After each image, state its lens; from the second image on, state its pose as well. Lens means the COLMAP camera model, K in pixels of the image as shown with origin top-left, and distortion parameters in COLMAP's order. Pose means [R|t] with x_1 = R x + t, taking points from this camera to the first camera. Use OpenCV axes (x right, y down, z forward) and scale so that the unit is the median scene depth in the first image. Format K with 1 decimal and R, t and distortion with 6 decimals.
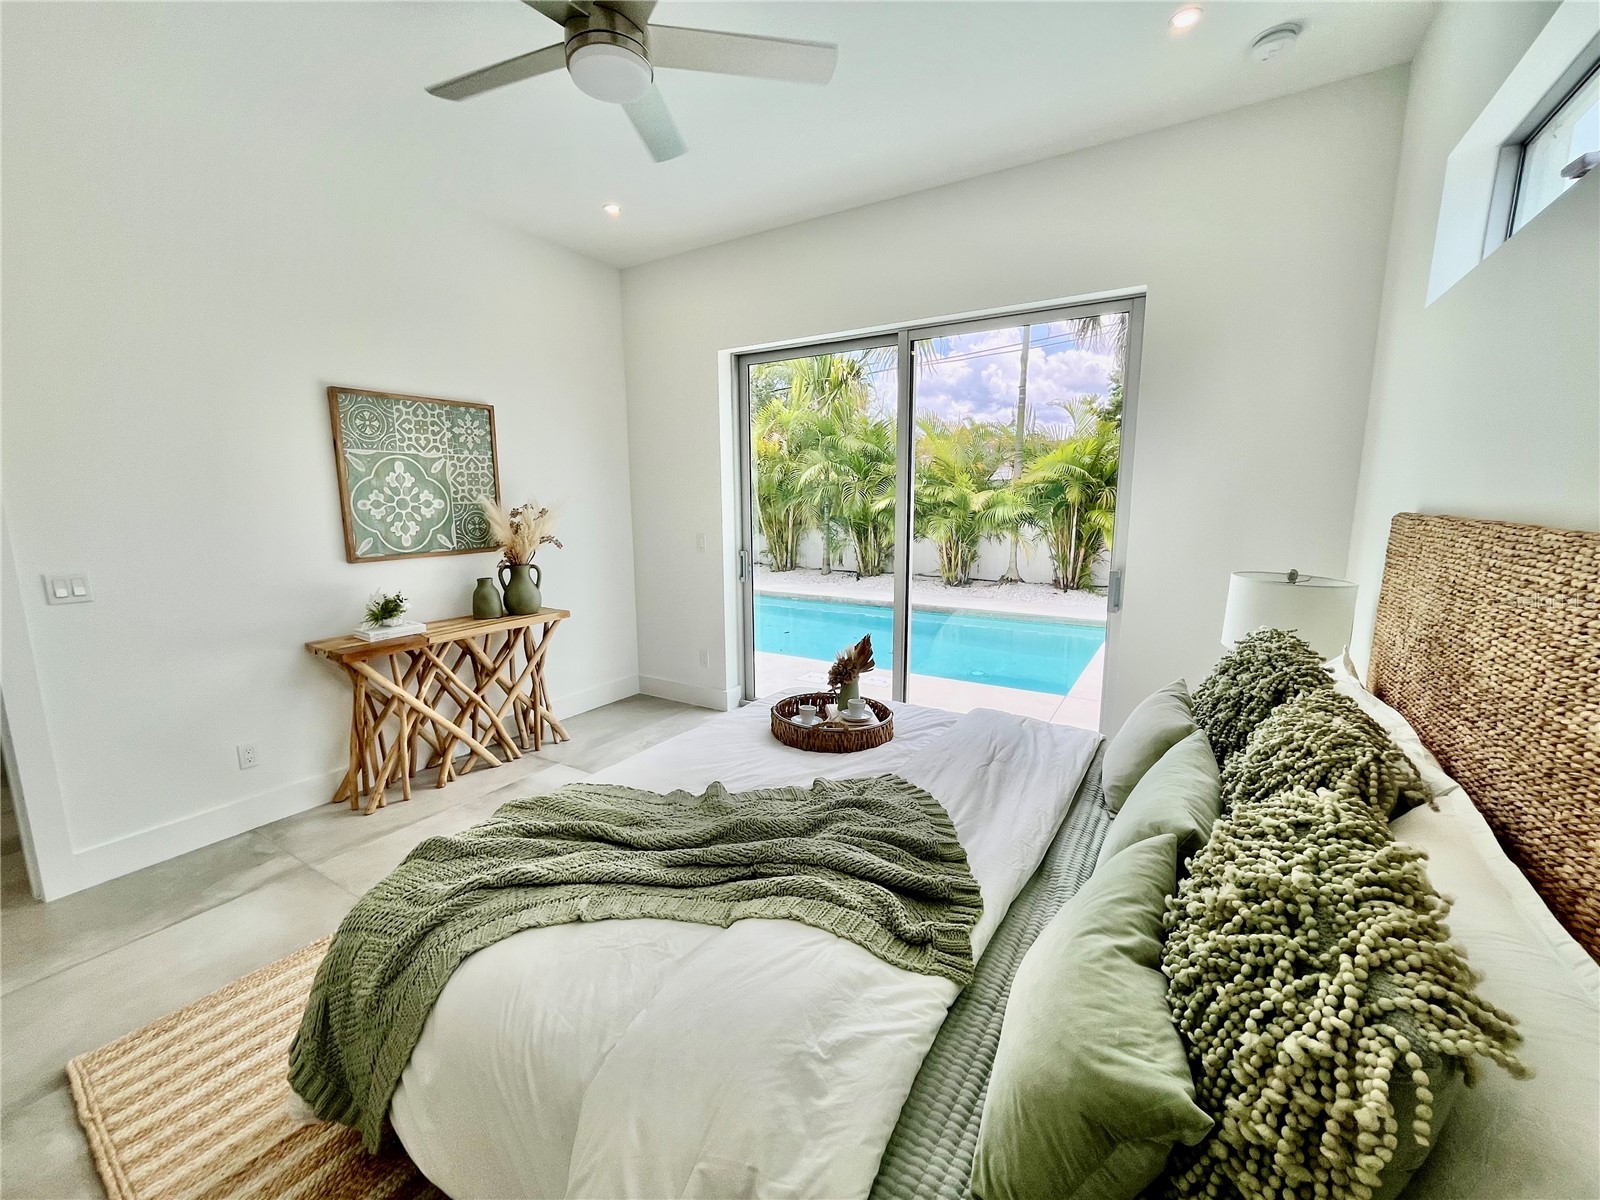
lens RADIAL K [[647.3, 0, 799.0], [0, 647.3, 602.1], [0, 0, 1]] dist [-0.003993, -0.000047]
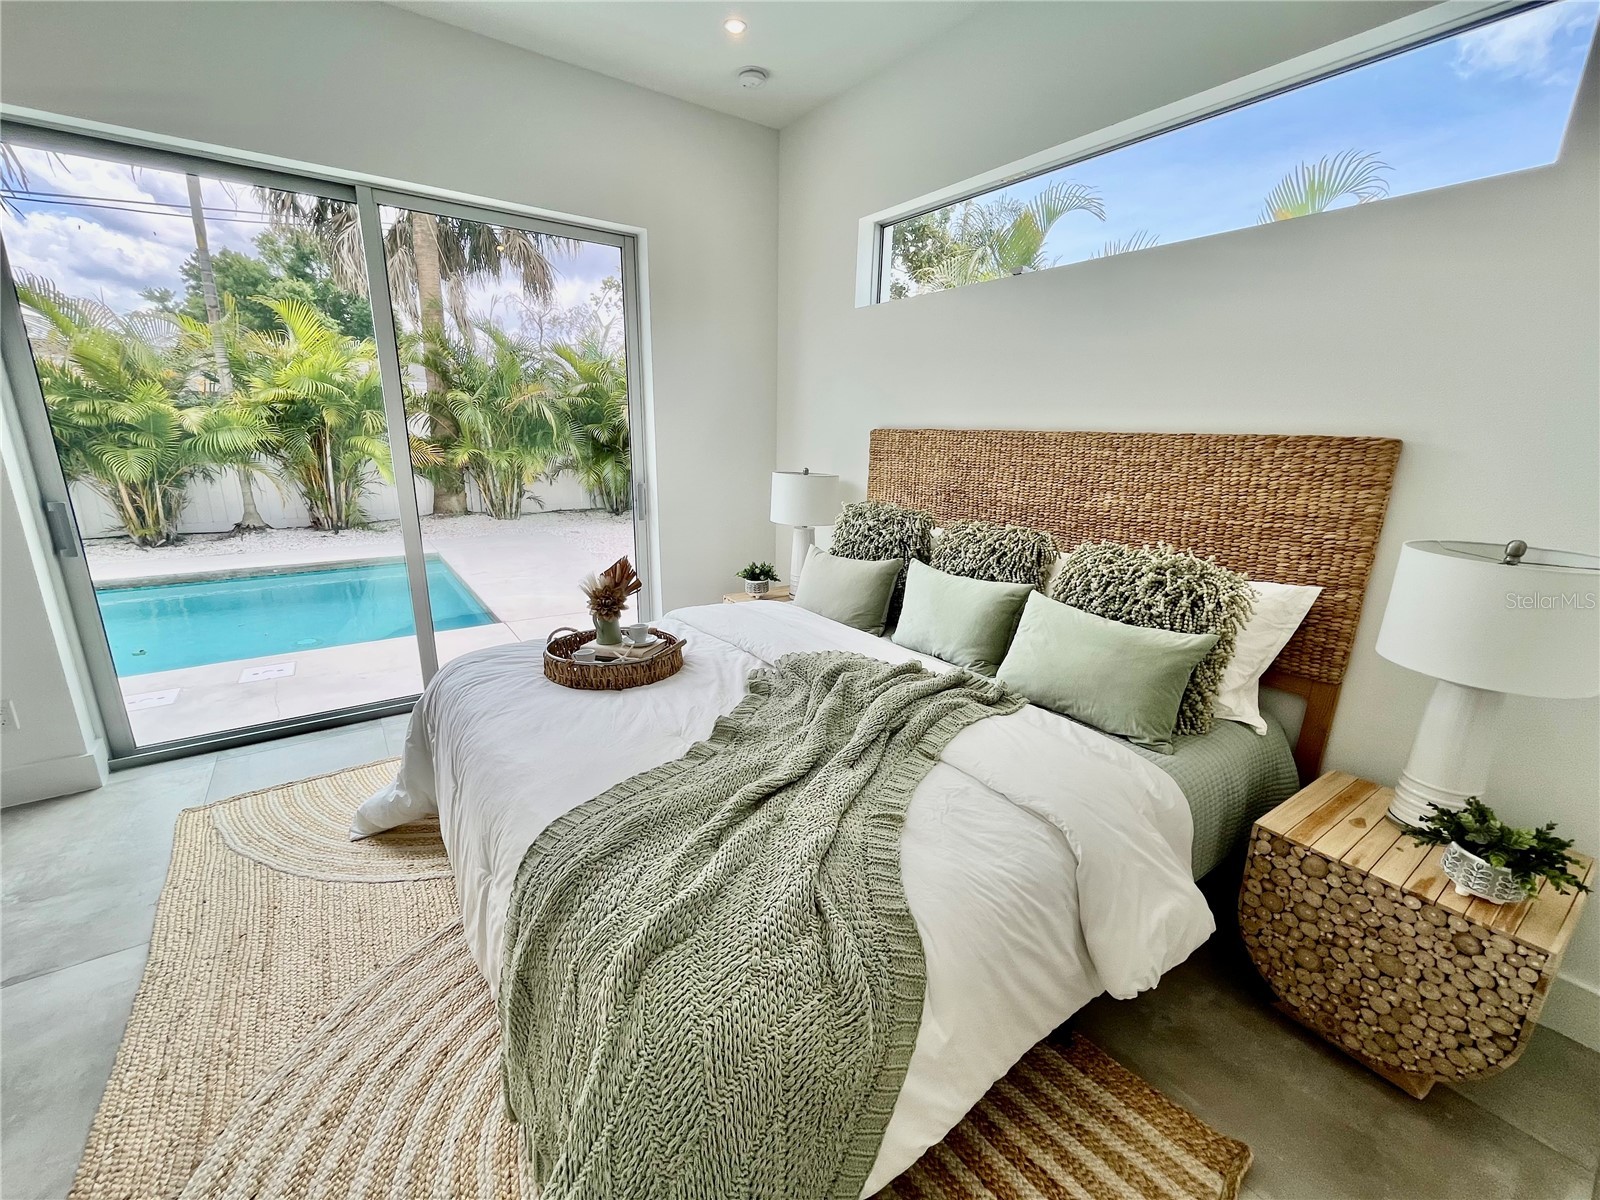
lens RADIAL K [[647.3, 0, 799.0], [0, 647.3, 602.1], [0, 0, 1]] dist [-0.003993, -0.000047]
pose [[0.389861, -0.223663, 0.893299, -0.155457], [0.130580, 0.973681, 0.186800, -0.007093], [-0.911569, 0.043821, 0.408806, 0.090813]]
